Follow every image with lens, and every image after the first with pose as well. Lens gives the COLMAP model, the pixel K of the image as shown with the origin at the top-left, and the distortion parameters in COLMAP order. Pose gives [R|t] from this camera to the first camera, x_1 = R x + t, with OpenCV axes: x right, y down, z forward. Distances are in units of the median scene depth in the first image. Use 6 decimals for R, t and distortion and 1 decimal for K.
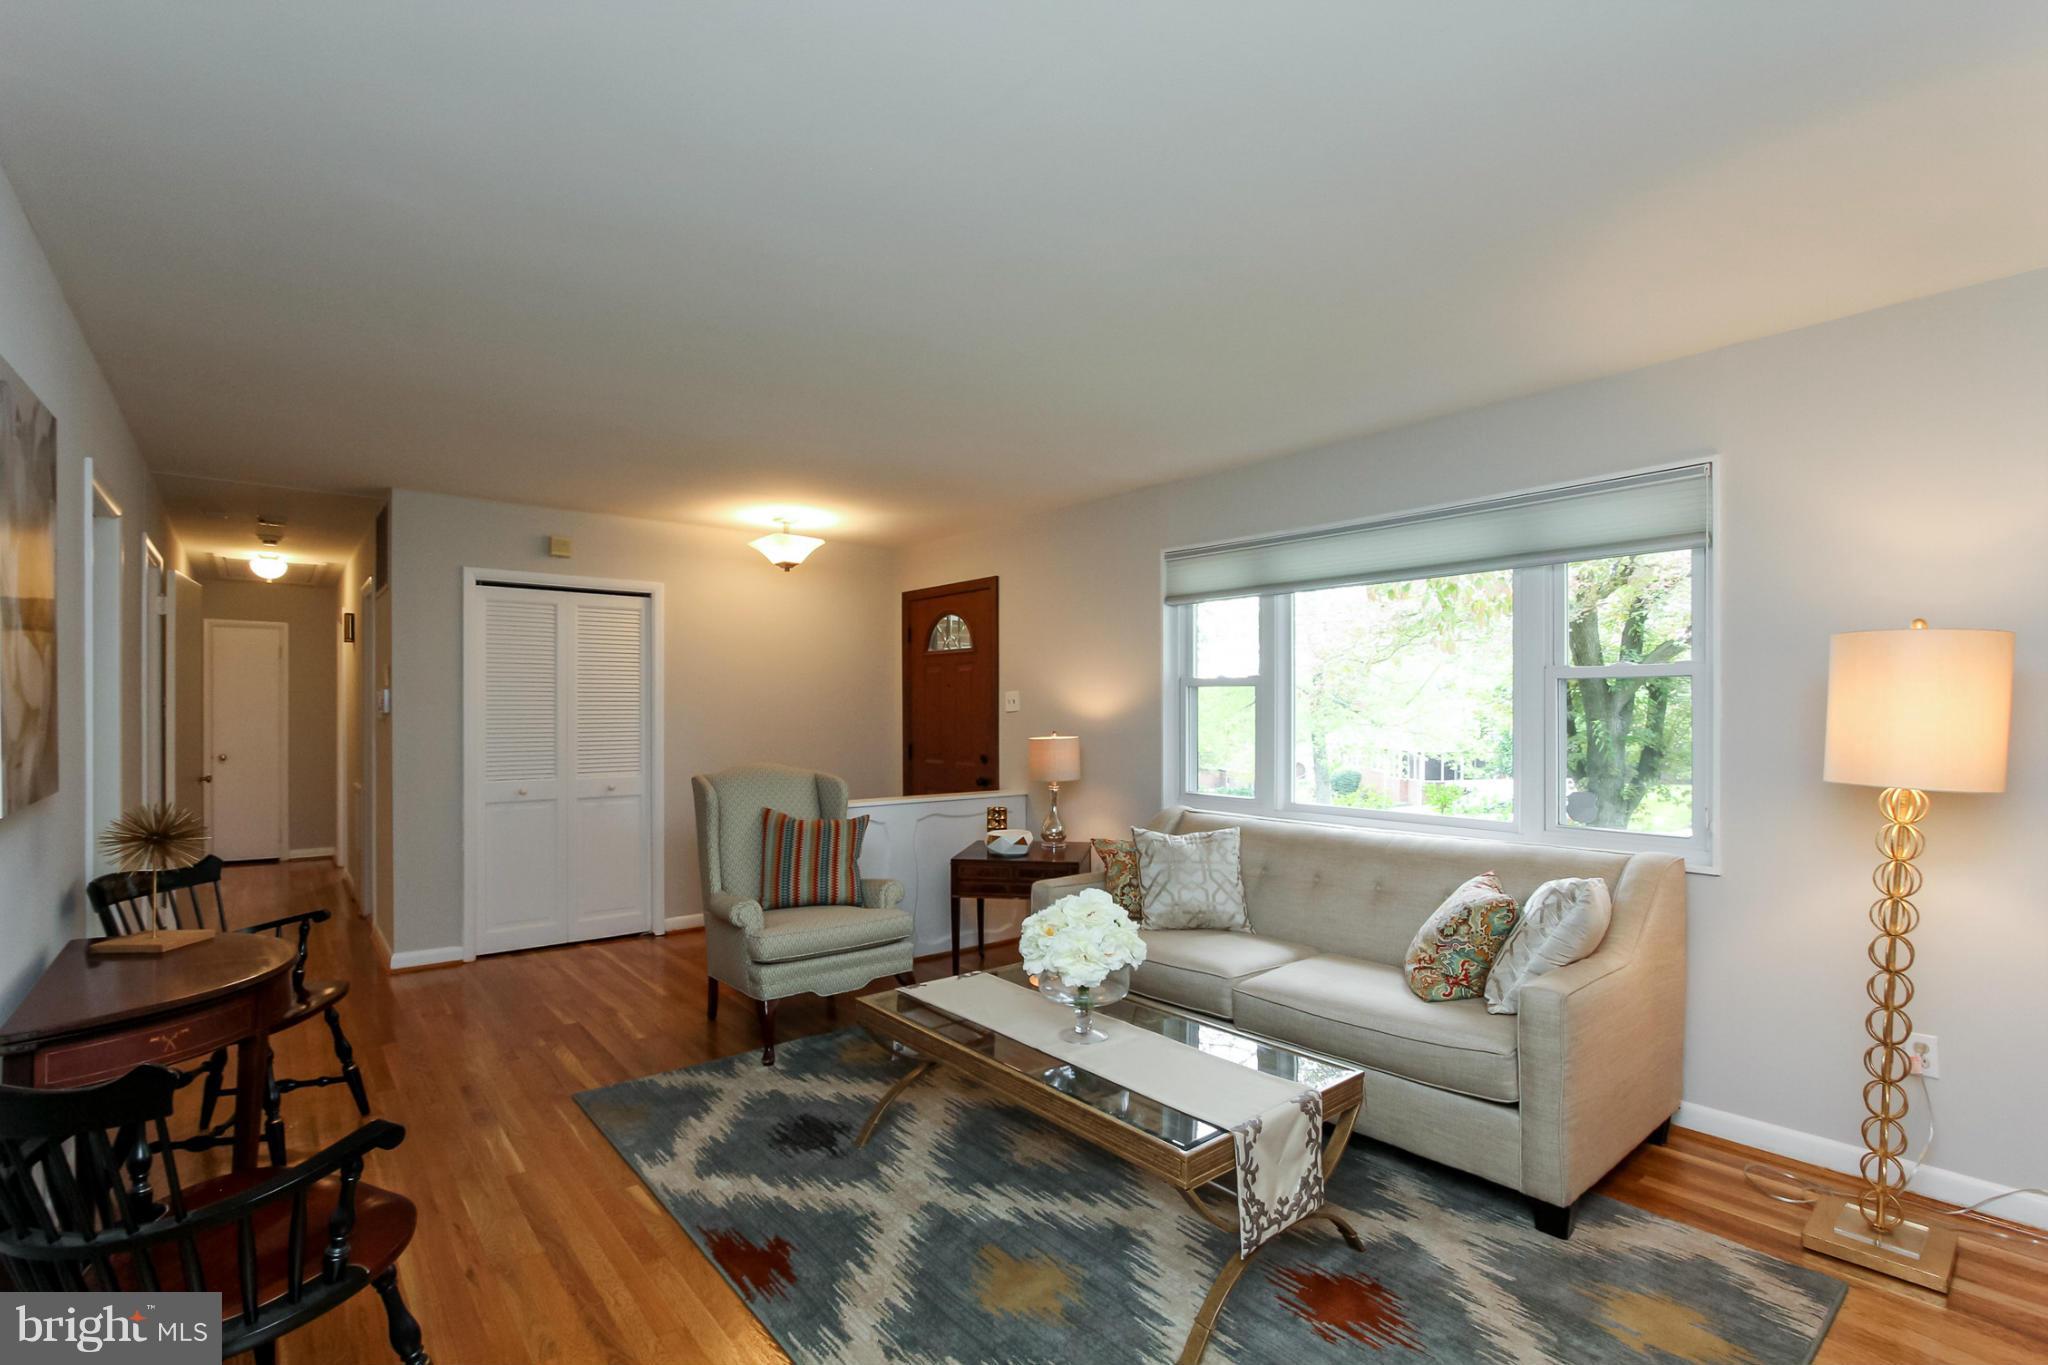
lens RADIAL K [[934.5, 0, 1057.1], [0, 934.5, 723.3], [0, 0, 1]] dist [-0.015937, -0.000276]
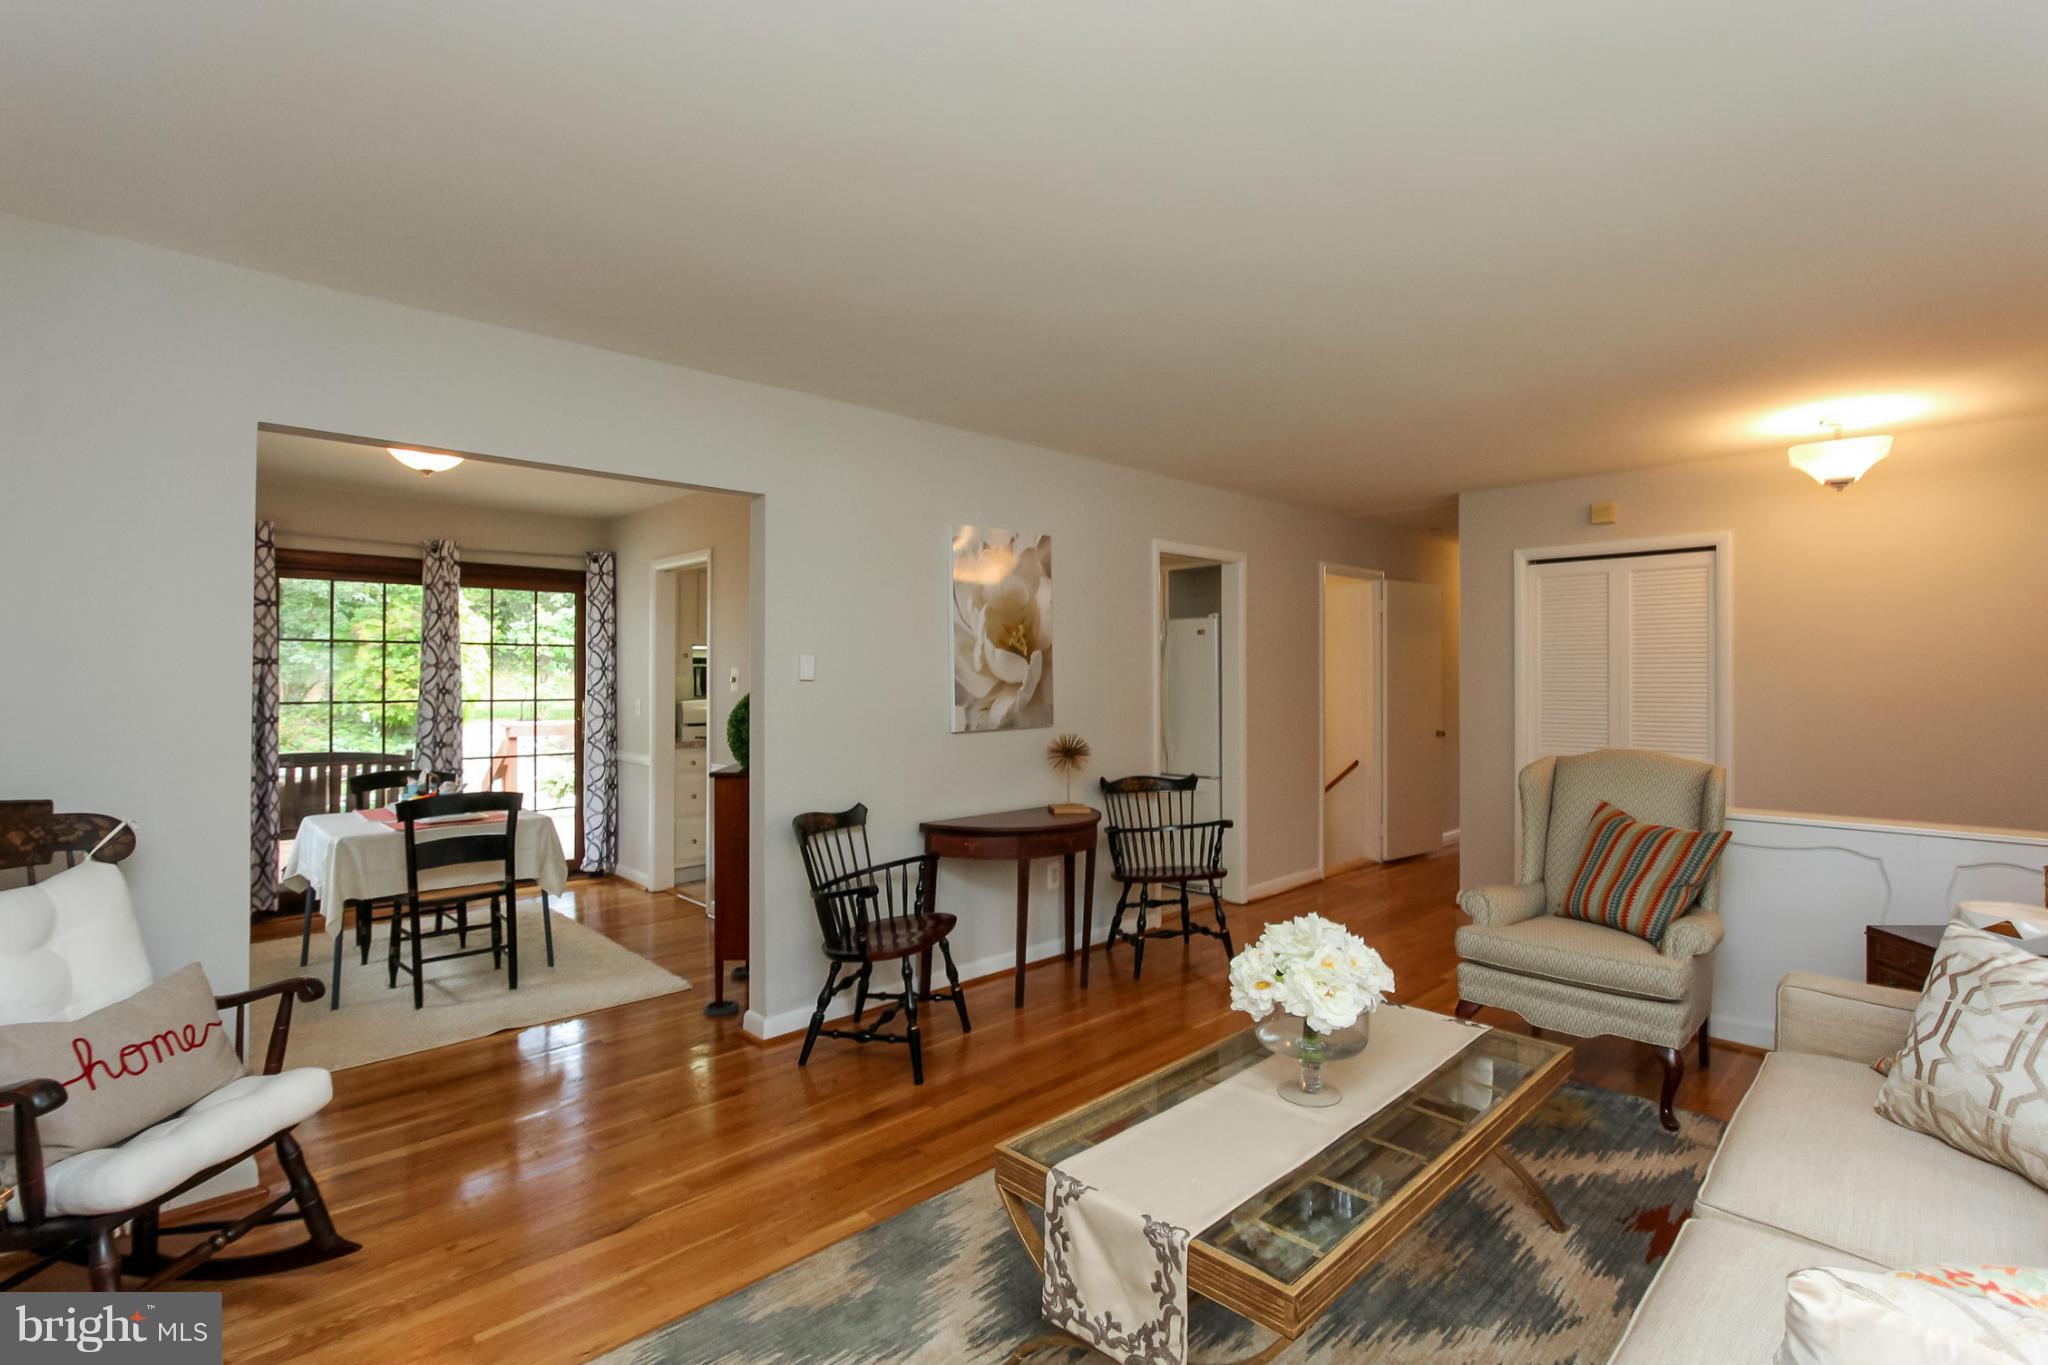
lens RADIAL K [[957.6, 0, 1042.3], [0, 957.6, 680.7], [0, 0, 1]] dist [-0.012154, 0.000579]
pose [[0.075603, 0.003133, -0.997133, 0.934677], [-0.010949, 0.999937, 0.002312, -0.026484], [0.997078, 0.010743, 0.075633, 0.784624]]
